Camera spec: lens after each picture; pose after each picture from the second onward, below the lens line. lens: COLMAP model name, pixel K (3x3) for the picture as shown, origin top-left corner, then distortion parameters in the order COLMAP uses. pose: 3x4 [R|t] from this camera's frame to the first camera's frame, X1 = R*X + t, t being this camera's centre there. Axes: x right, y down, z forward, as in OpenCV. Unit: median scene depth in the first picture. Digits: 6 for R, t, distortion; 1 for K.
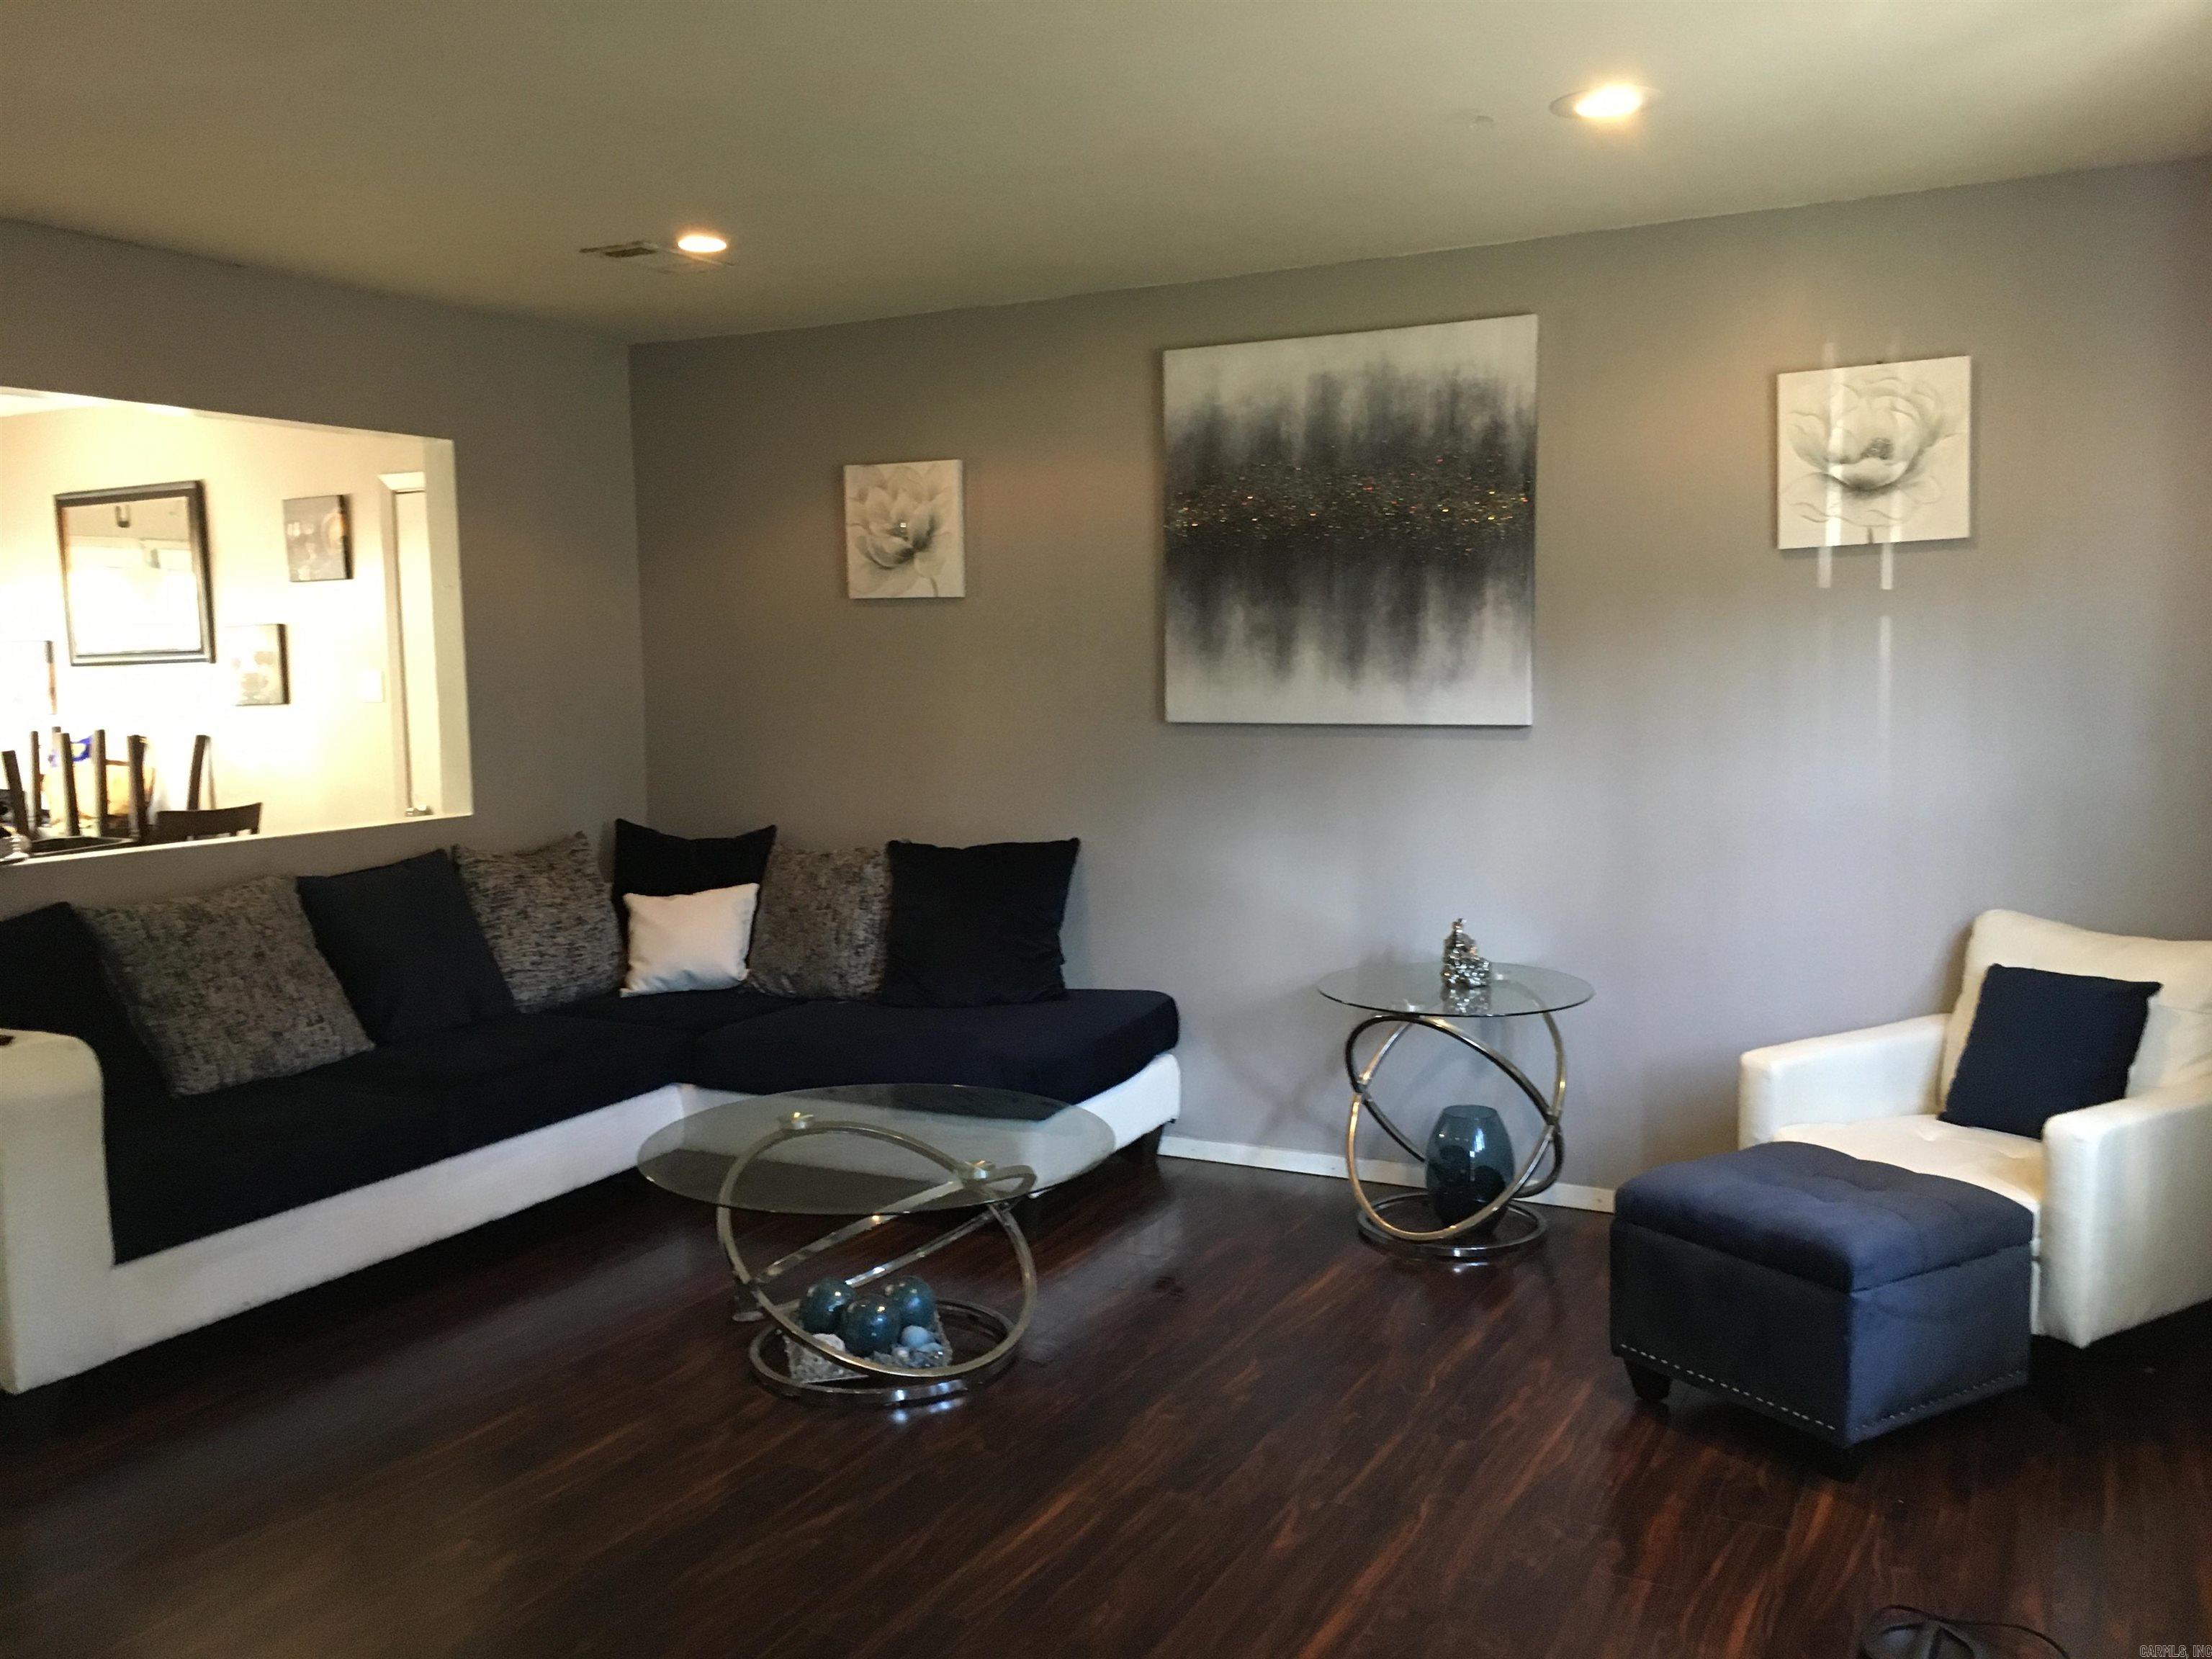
lens RADIAL K [[1842.4, 0, 1062.8], [0, 1842.4, 827.4], [0, 0, 1]] dist [0.038514, -0.057270]
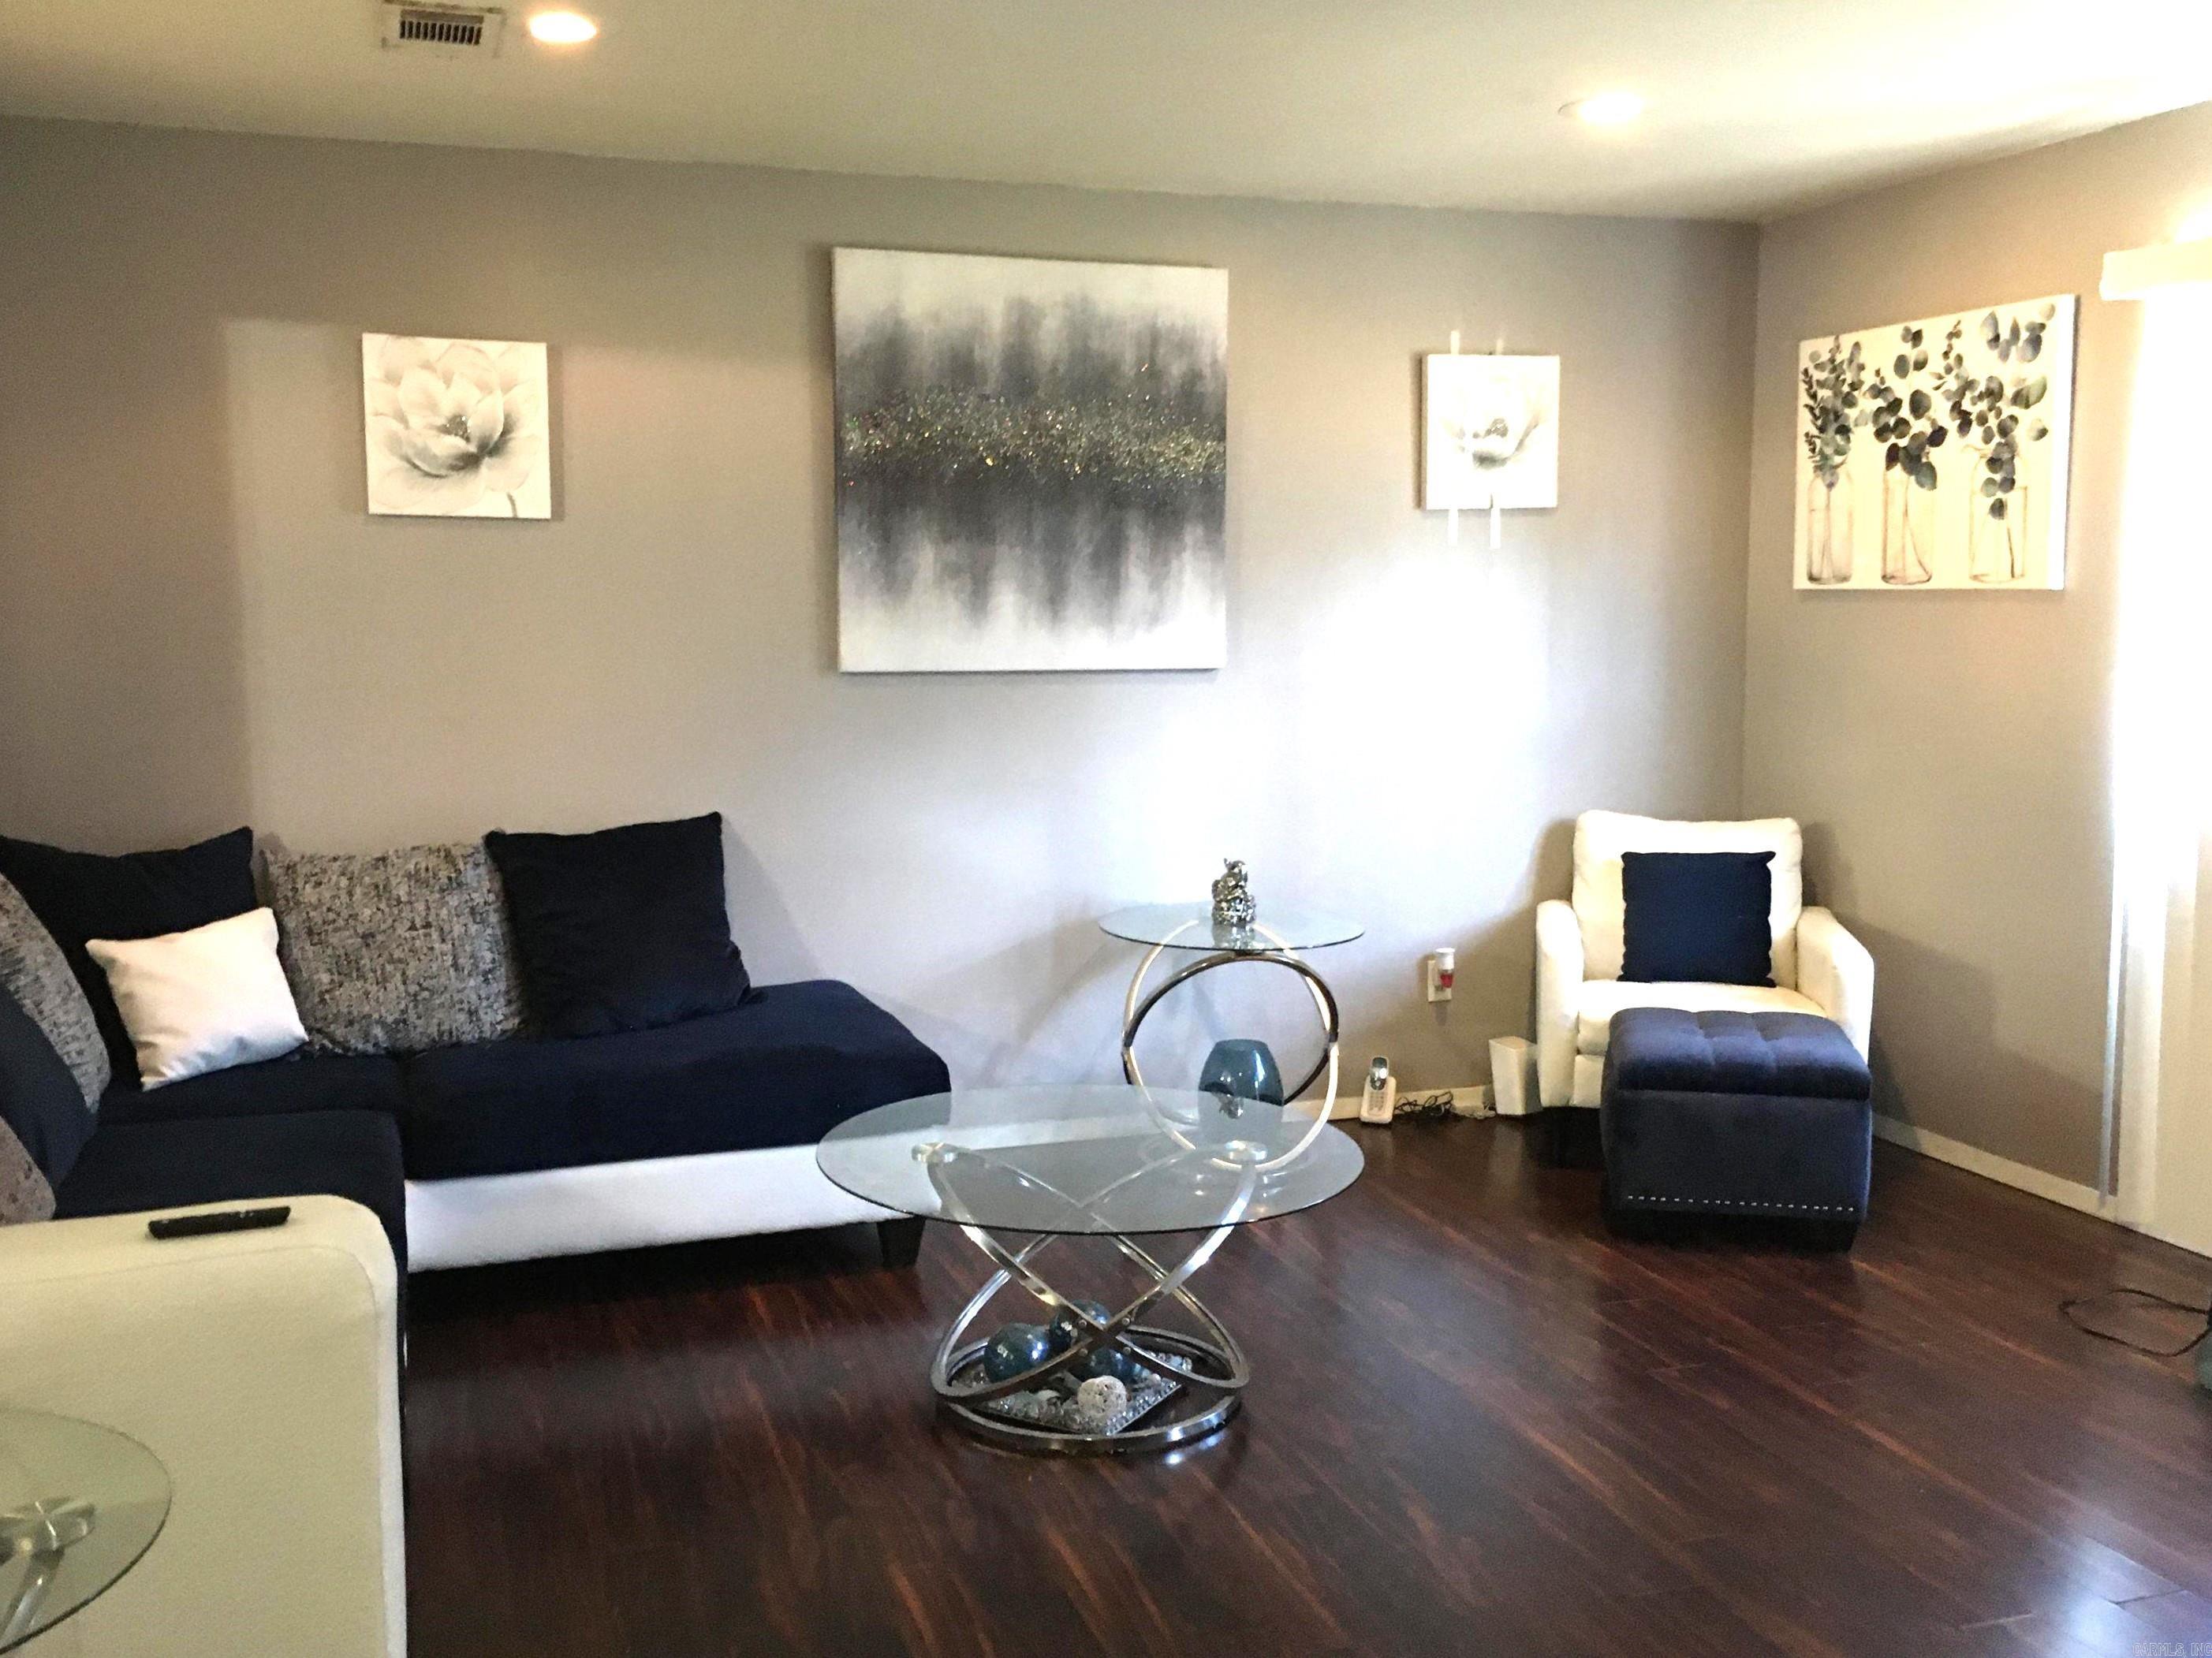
lens RADIAL K [[1955.6, 0, 1106.0], [0, 1955.6, 829.0], [0, 0, 1]] dist [0.002158, 0.003000]
pose [[0.695824, -0.068708, 0.714918, -0.547388], [0.061046, 0.997469, 0.036448, -0.008862], [-0.715613, 0.018282, 0.698257, 0.269173]]
